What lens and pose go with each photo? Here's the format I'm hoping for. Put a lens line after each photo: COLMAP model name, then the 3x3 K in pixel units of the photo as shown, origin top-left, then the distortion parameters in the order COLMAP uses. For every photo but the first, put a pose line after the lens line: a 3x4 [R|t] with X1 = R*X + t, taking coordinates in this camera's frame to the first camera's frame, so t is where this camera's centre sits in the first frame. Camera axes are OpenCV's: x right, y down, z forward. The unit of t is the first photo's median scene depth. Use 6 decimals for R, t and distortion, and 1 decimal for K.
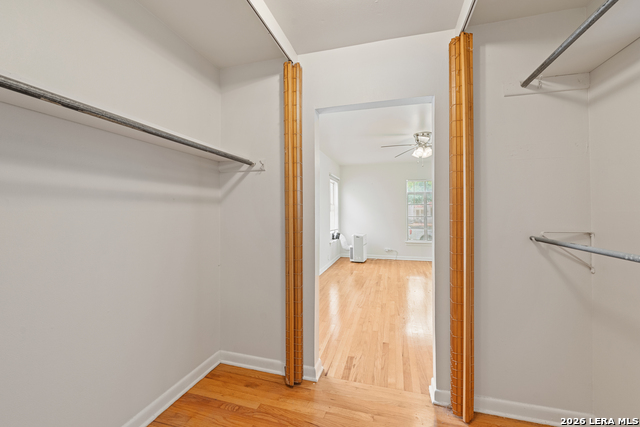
lens RADIAL K [[255.2, 0, 319.4], [0, 255.2, 212.0], [0, 0, 1]] dist [-0.001756, -0.000721]
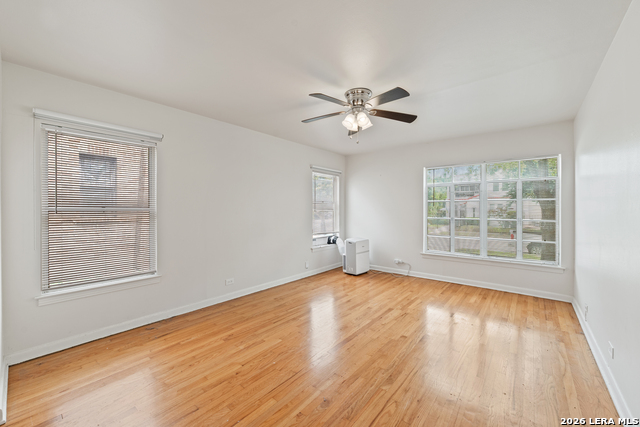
lens RADIAL K [[255.2, 0, 319.4], [0, 255.2, 212.0], [0, 0, 1]] dist [-0.001756, -0.000721]
pose [[0.915097, -0.003586, -0.403218, 0.373149], [0.003019, 0.999993, -0.002042, 0.004280], [0.403222, 0.000652, 0.915102, 0.231948]]
